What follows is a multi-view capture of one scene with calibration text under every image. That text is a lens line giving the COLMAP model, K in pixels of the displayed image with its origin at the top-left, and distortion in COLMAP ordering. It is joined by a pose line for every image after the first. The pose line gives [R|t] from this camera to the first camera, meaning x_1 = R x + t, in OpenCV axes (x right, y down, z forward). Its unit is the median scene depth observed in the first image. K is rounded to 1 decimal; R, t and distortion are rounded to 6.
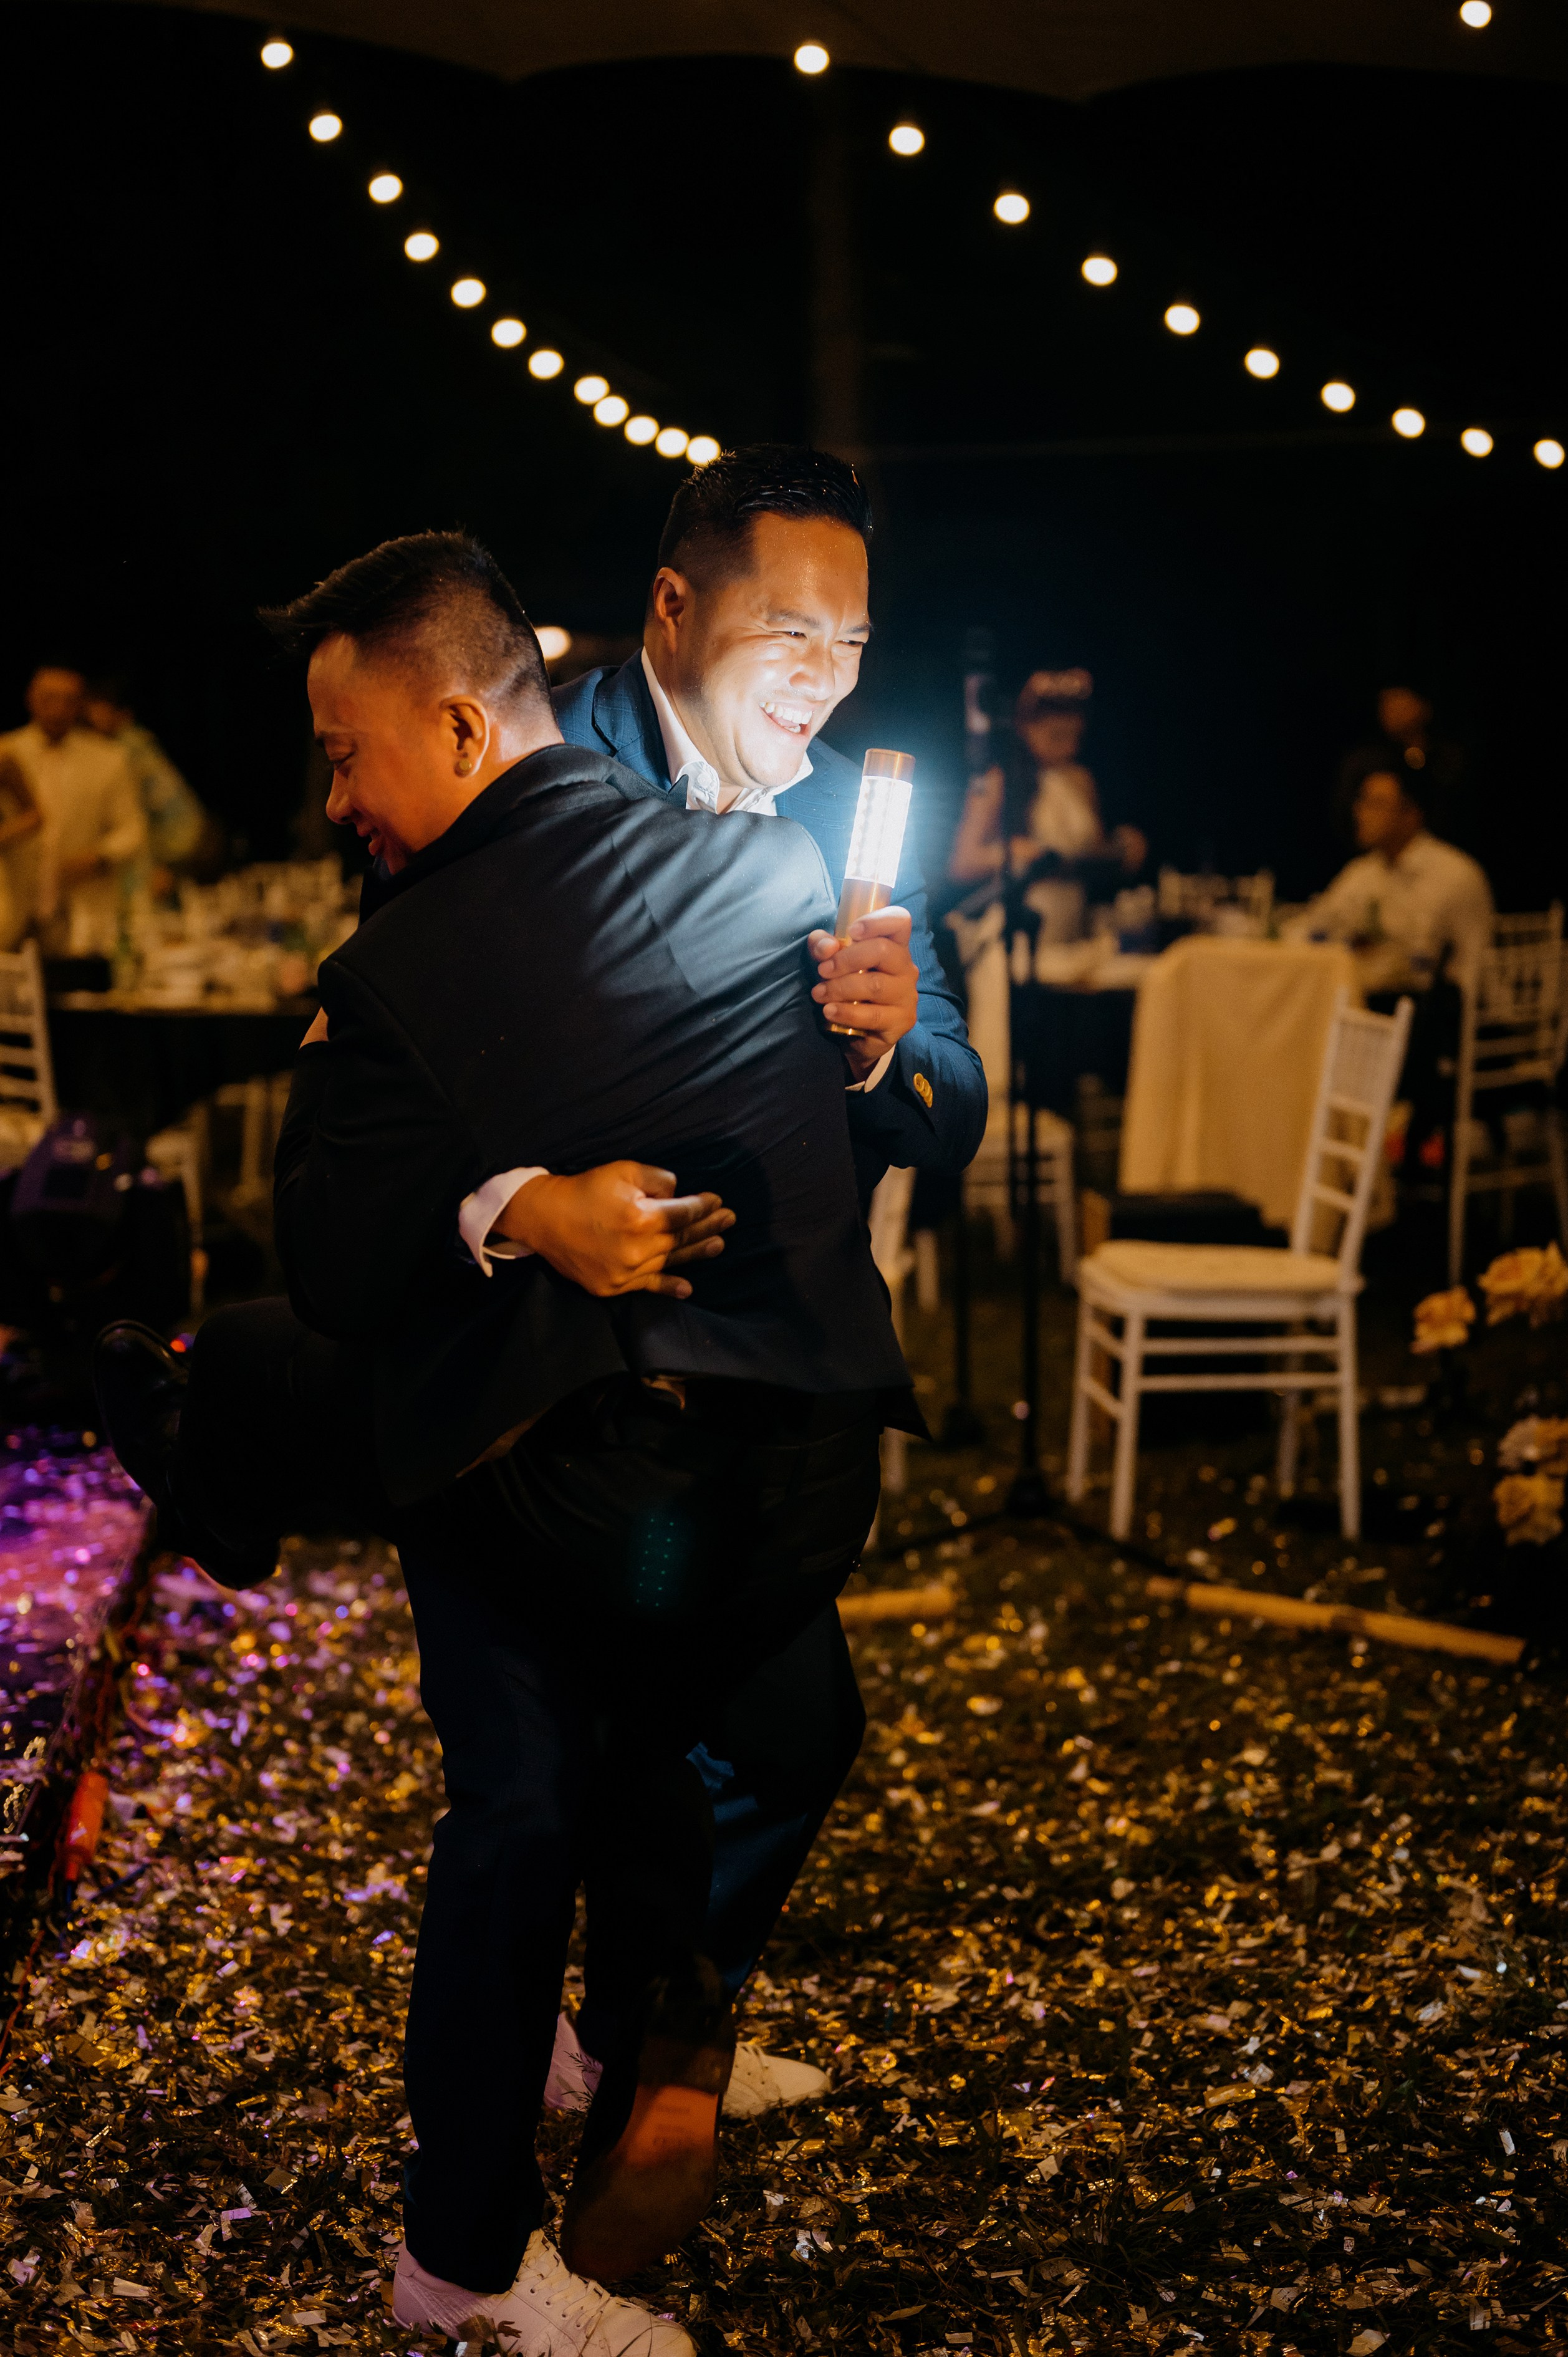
lens RADIAL K [[3391.8, 0, 734.8], [0, 3391.8, 1204.5], [0, 0, 1]] dist [0.012498, 0.000000]
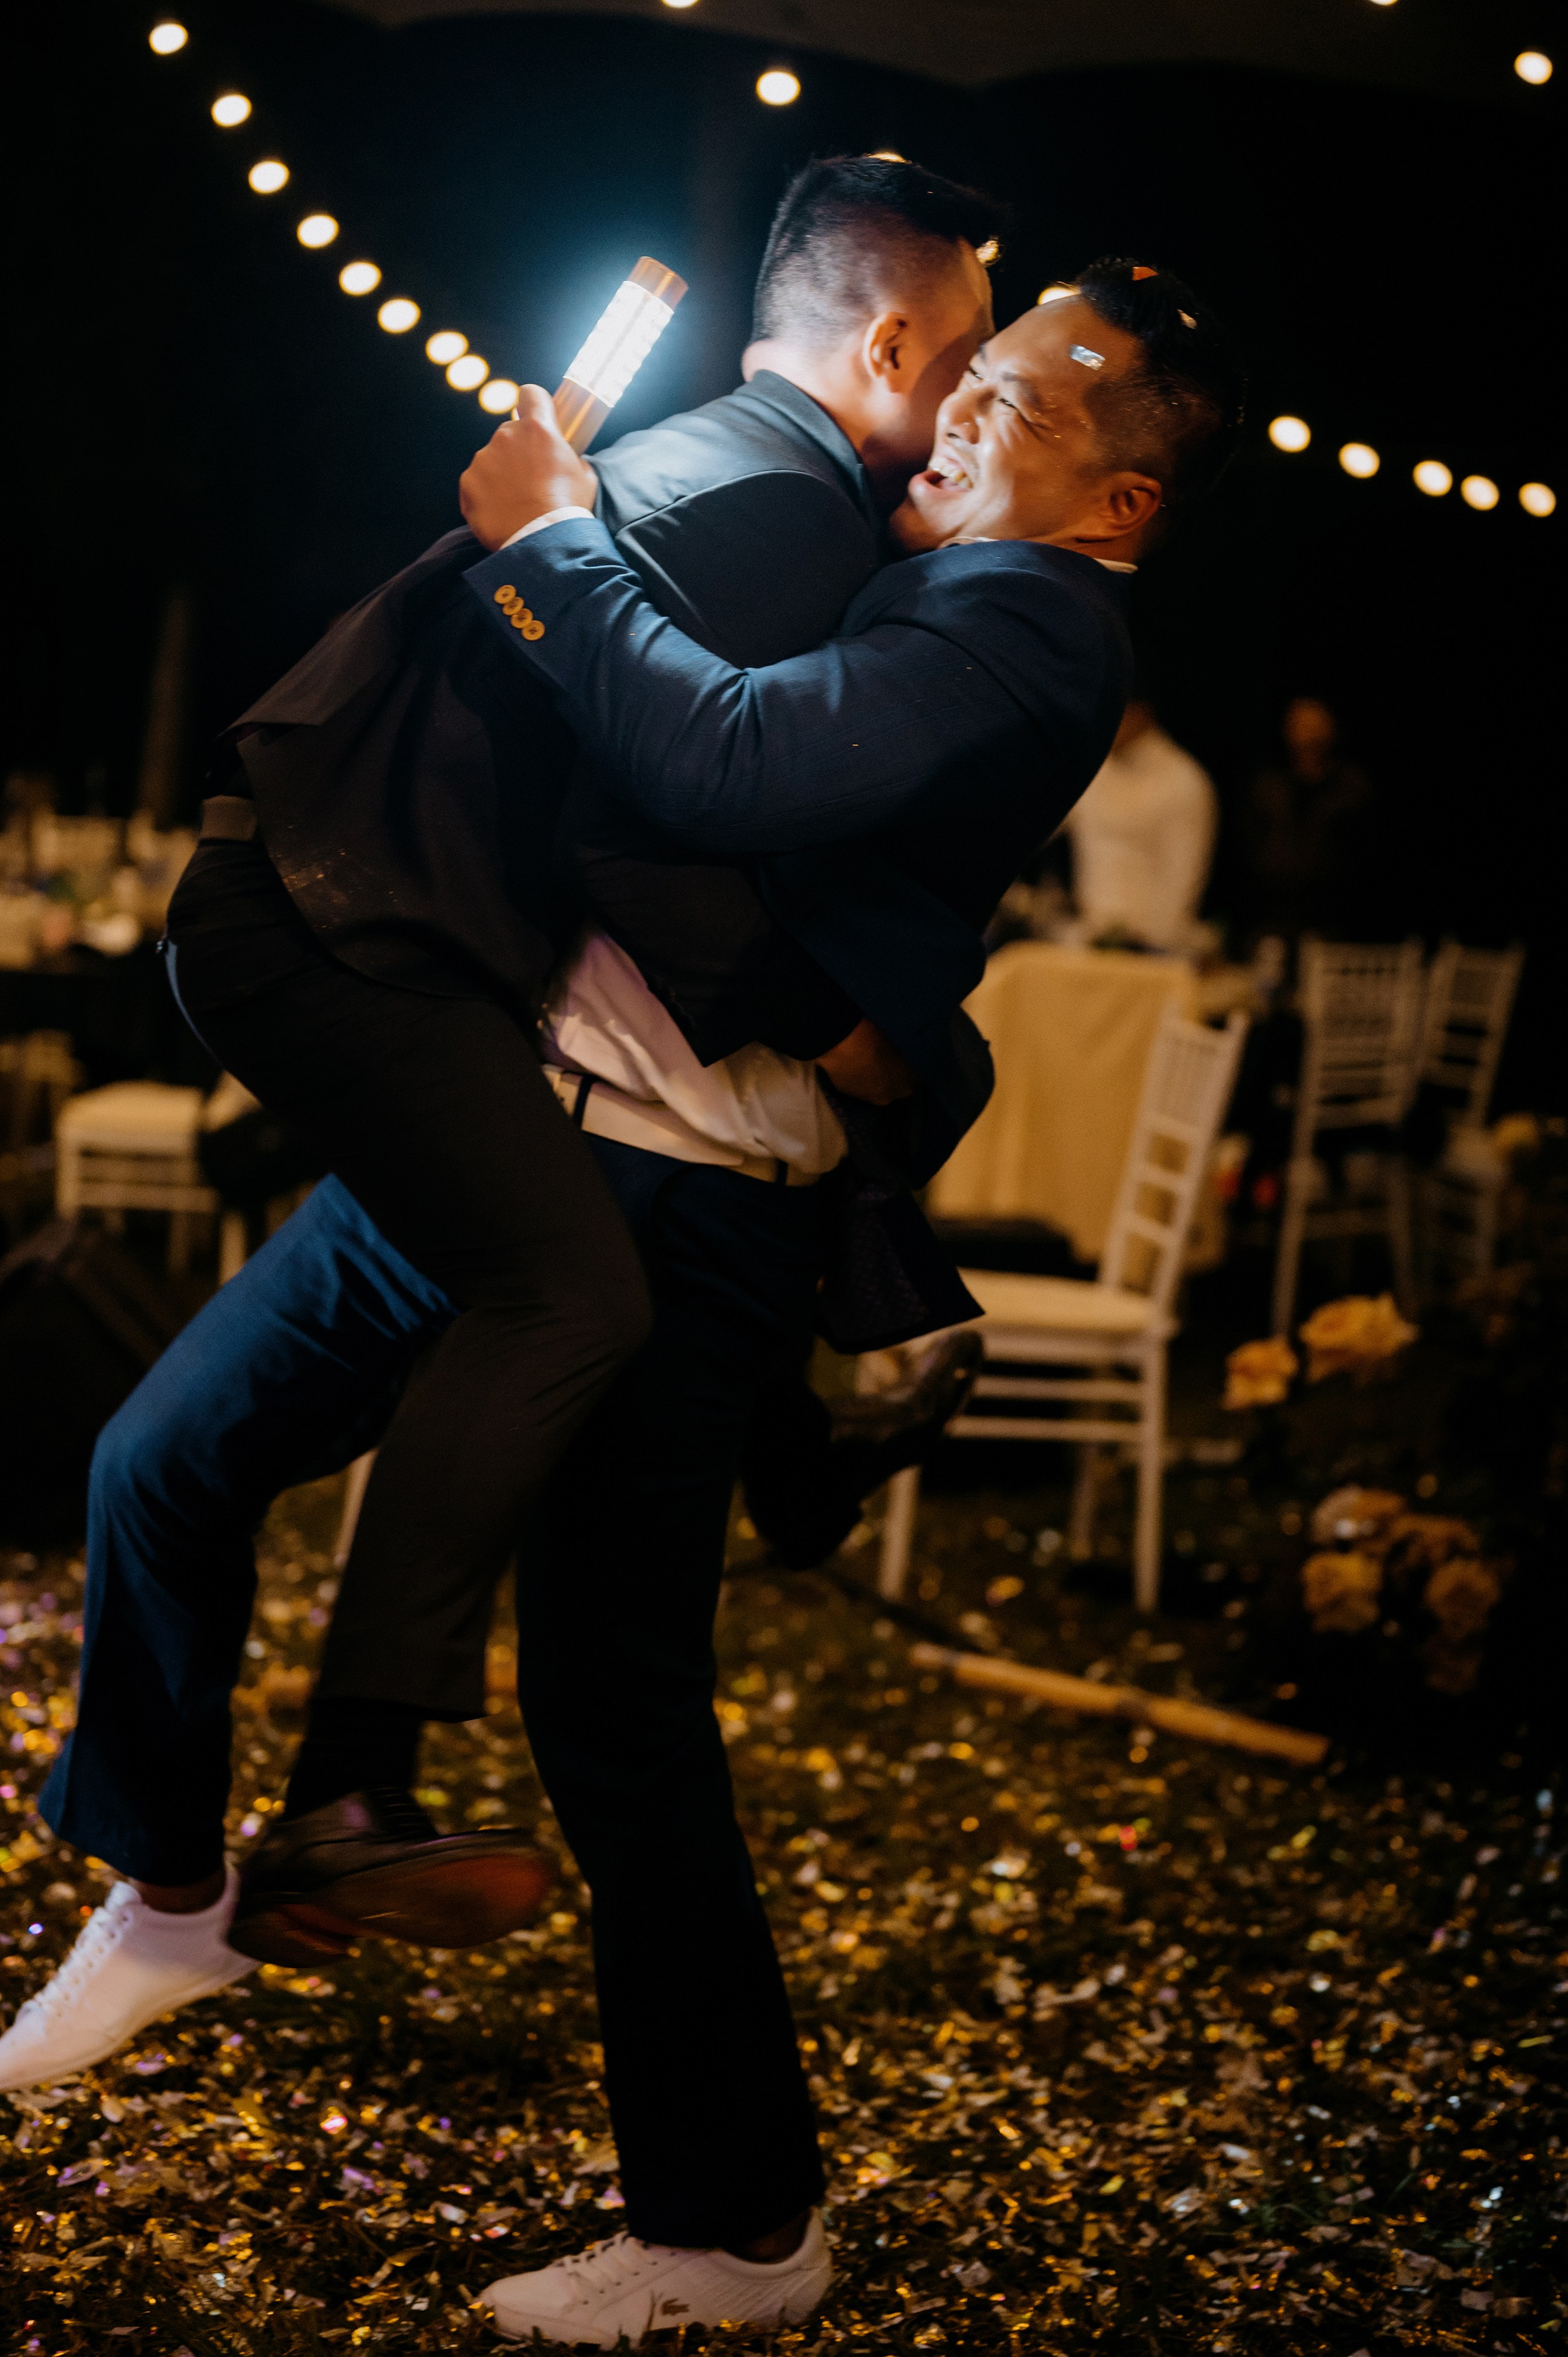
lens RADIAL K [[3391.8, 0, 782.6], [0, 3391.8, 1179.5], [0, 0, 1]] dist [0.012498, 0.000000]
pose [[0.996700, 0.058308, 0.056480, 0.032972], [-0.057633, 0.998246, -0.013514, 0.002794], [-0.057169, 0.010215, 0.998312, 0.125521]]
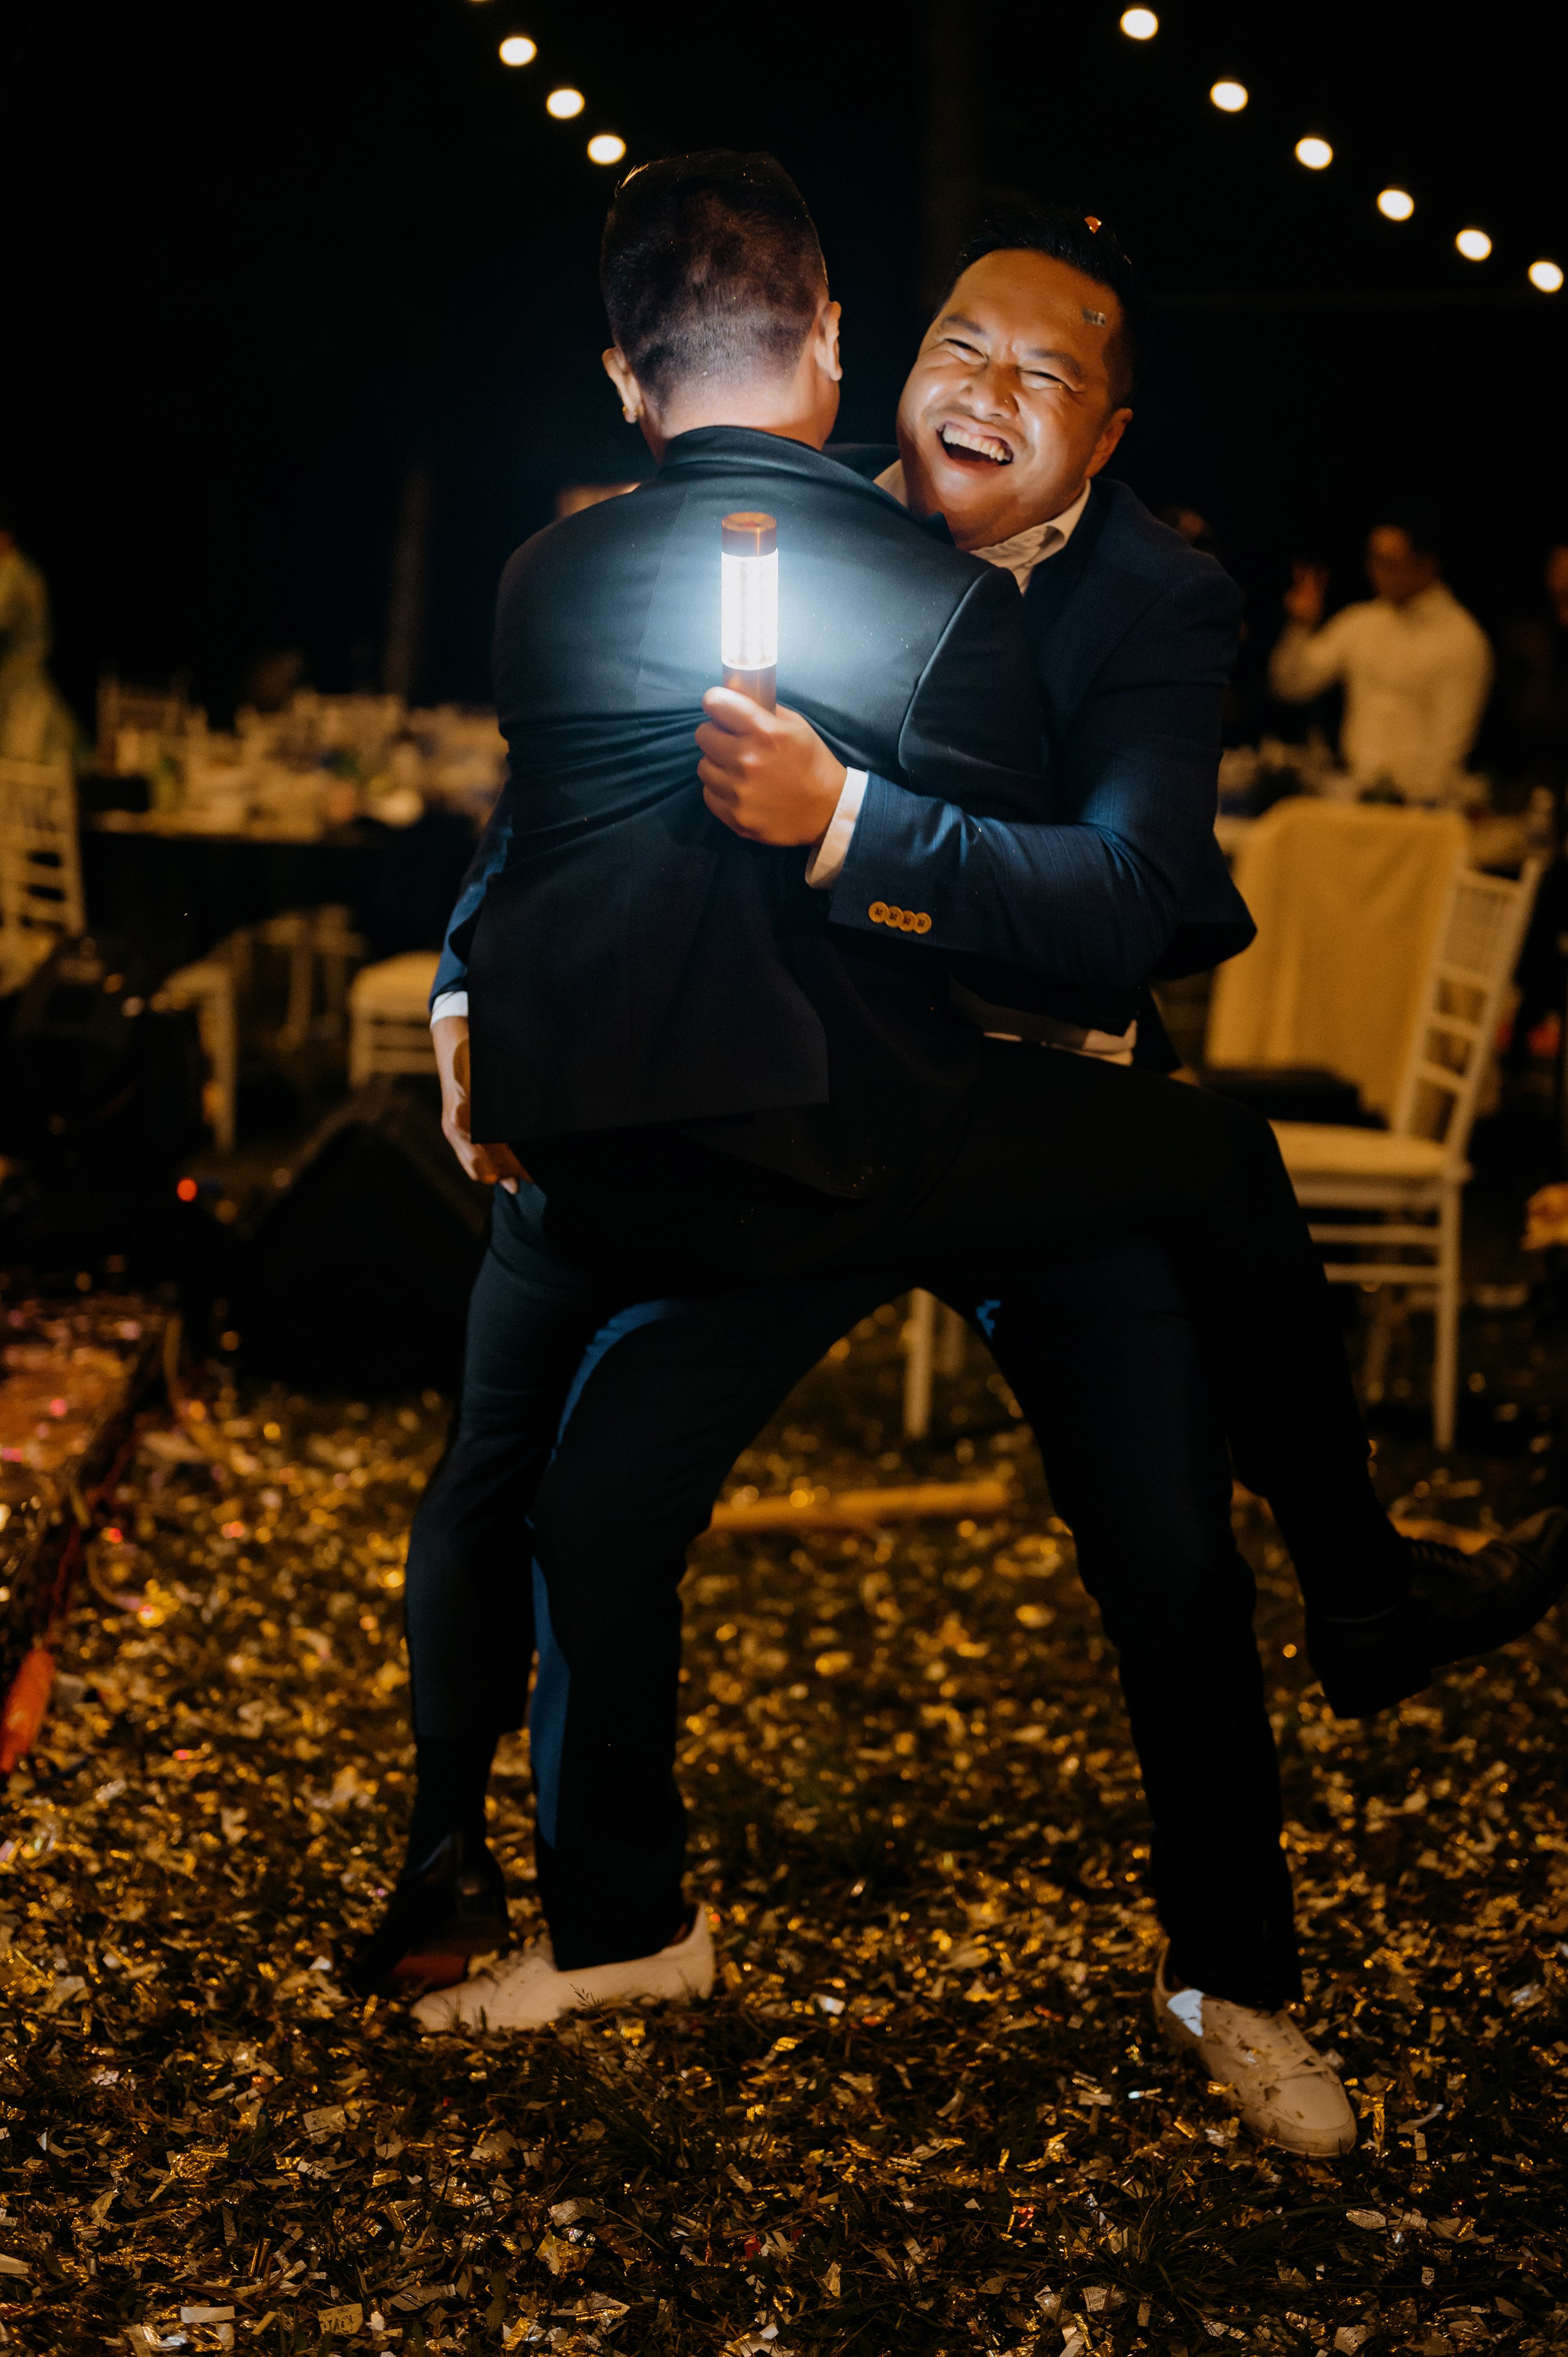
lens RADIAL K [[3391.8, 0, 782.2], [0, 3391.8, 1180.9], [0, 0, 1]] dist [0.012498, 0.000000]
pose [[0.999058, 0.042570, -0.008418, 0.008688], [-0.042301, 0.998658, 0.029880, 0.007319], [0.009679, -0.029496, 0.999518, 0.096025]]
